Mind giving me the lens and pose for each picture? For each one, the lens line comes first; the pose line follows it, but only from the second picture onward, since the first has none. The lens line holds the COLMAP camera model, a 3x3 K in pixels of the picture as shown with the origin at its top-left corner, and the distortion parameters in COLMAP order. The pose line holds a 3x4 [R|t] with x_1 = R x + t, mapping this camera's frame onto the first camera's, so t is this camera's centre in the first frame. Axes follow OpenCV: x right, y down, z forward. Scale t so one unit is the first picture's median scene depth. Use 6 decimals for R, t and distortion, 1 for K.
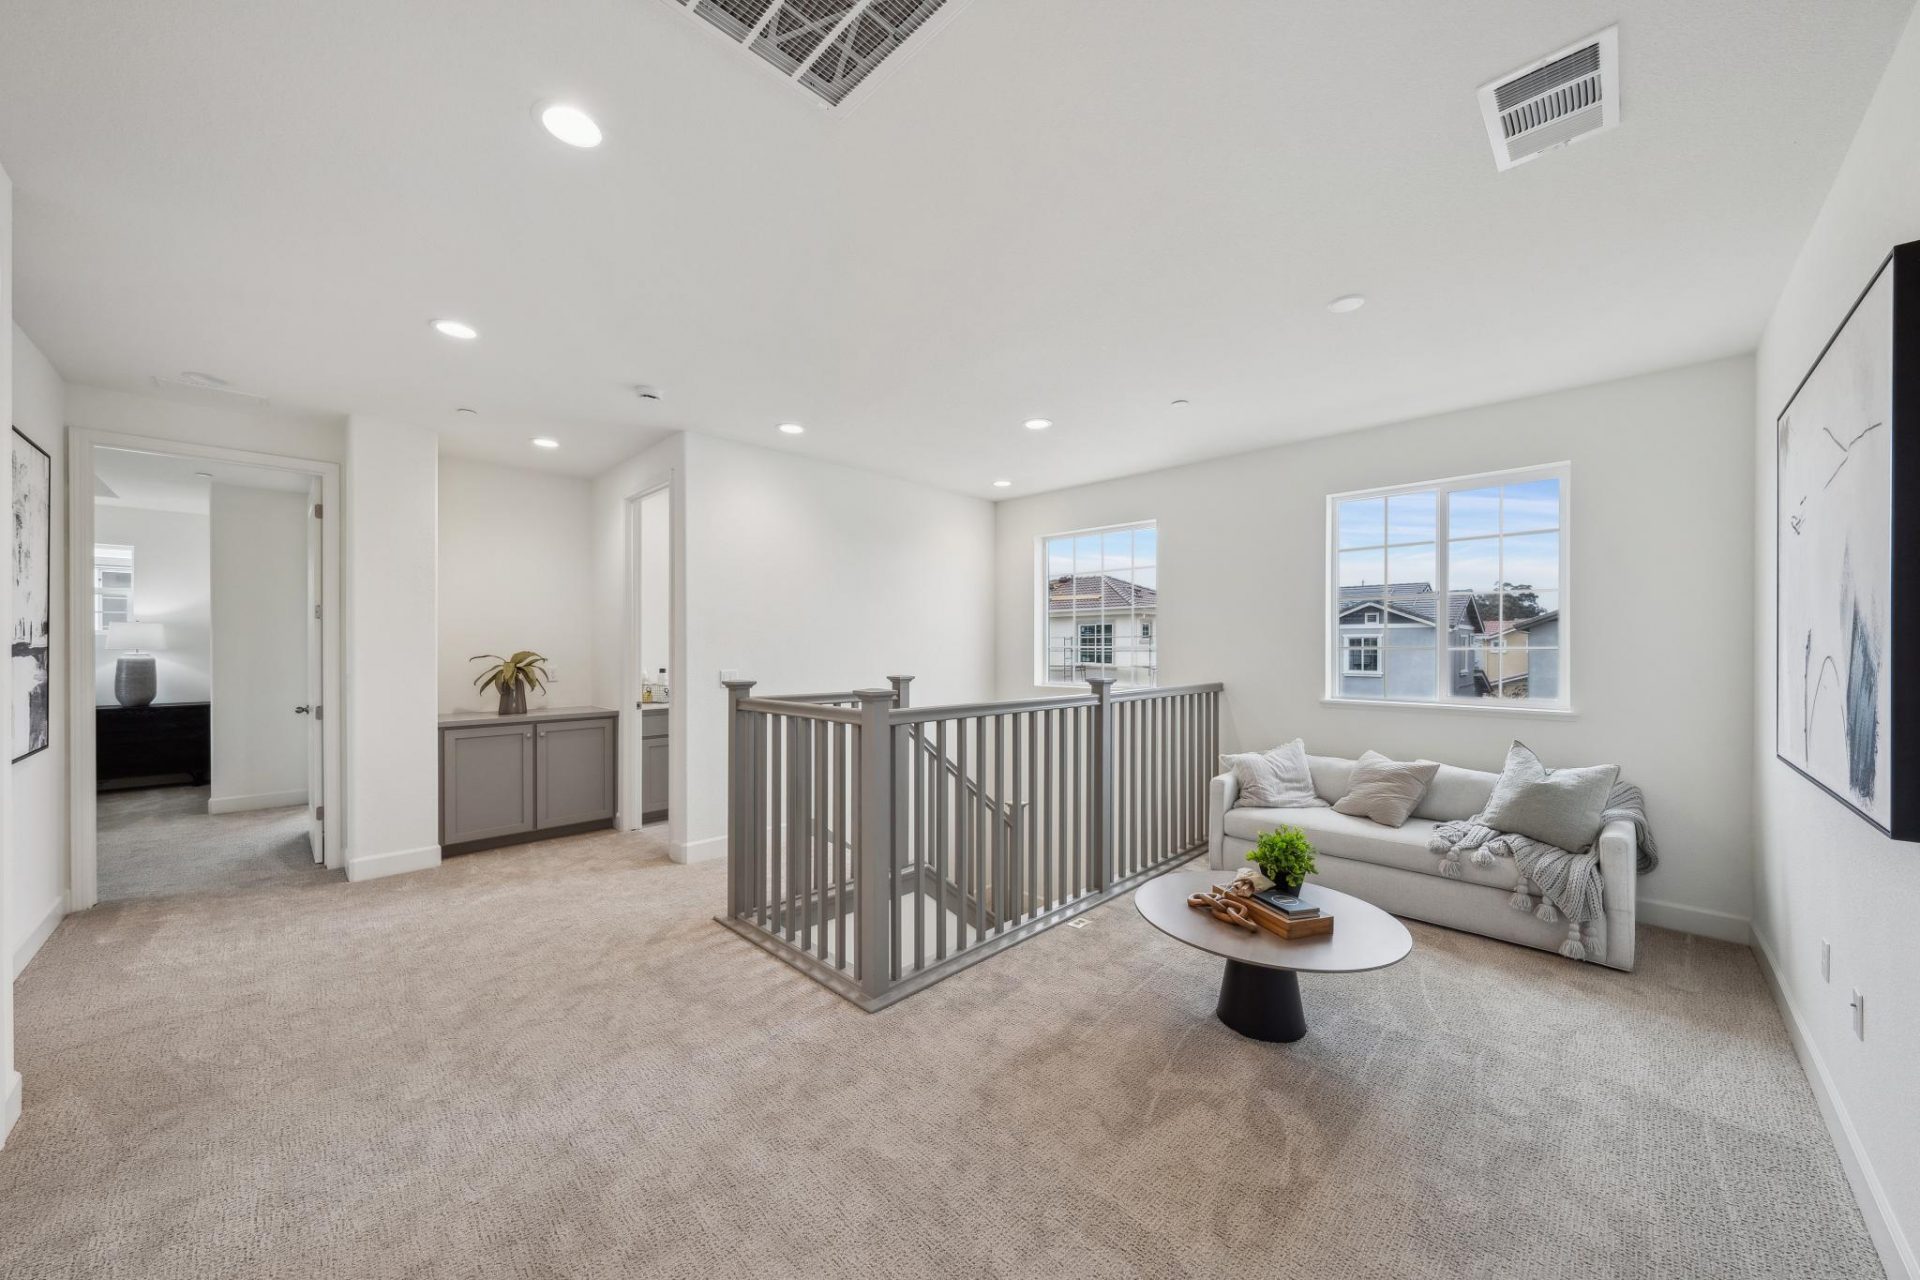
lens RADIAL K [[676.9, 0, 955.0], [0, 676.9, 648.0], [0, 0, 1]] dist [0.000115, 0.000030]
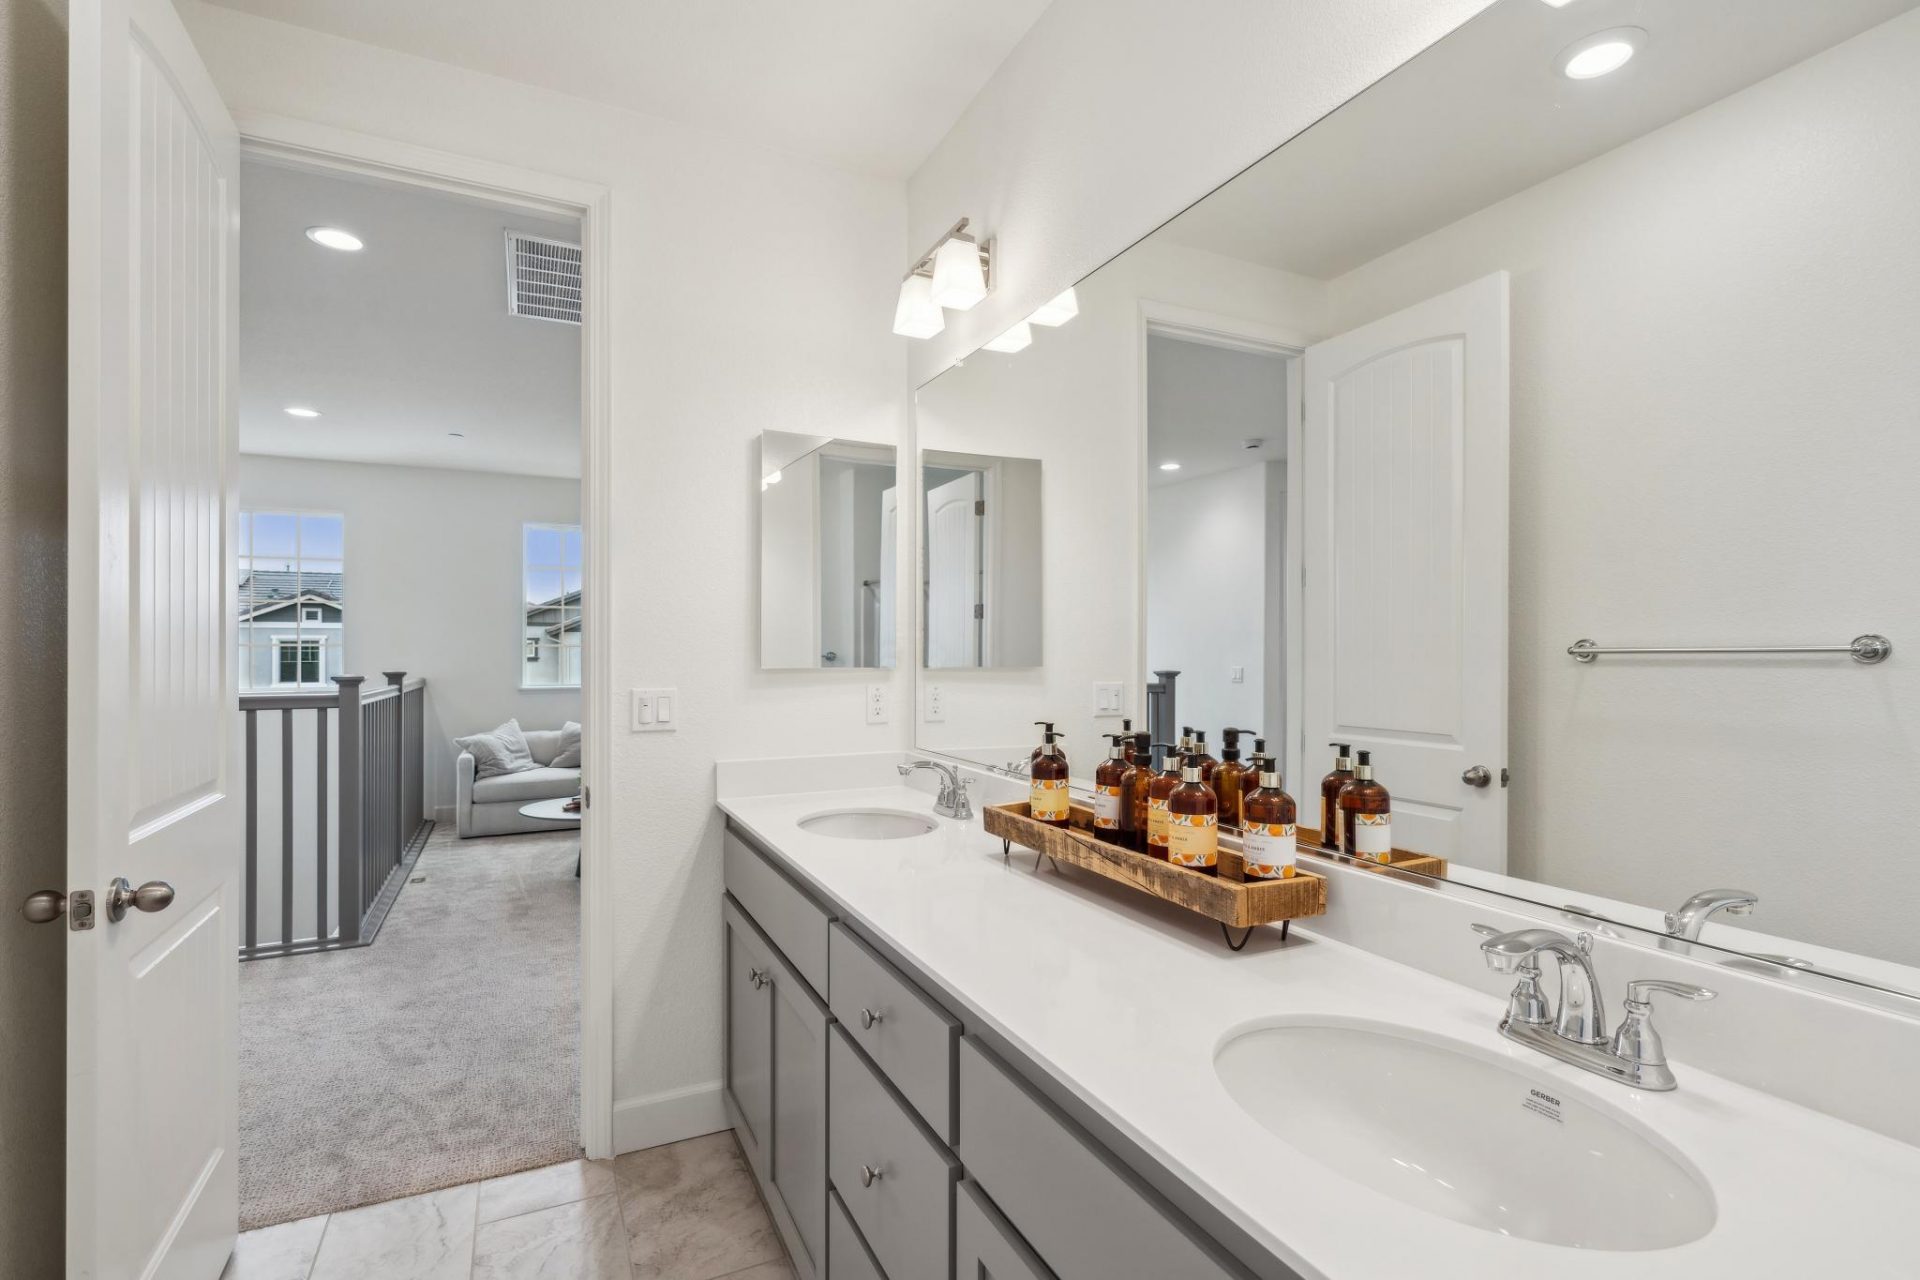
lens RADIAL K [[889.0, 0, 958.9], [0, 889.0, 650.8], [0, 0, 1]] dist [0.000048, 0.000009]
pose [[0.325836, 0.003783, 0.945419, -0.803381], [0.001017, 0.999990, -0.004352, 0.017565], [-0.945426, 0.002380, 0.325829, -0.314401]]
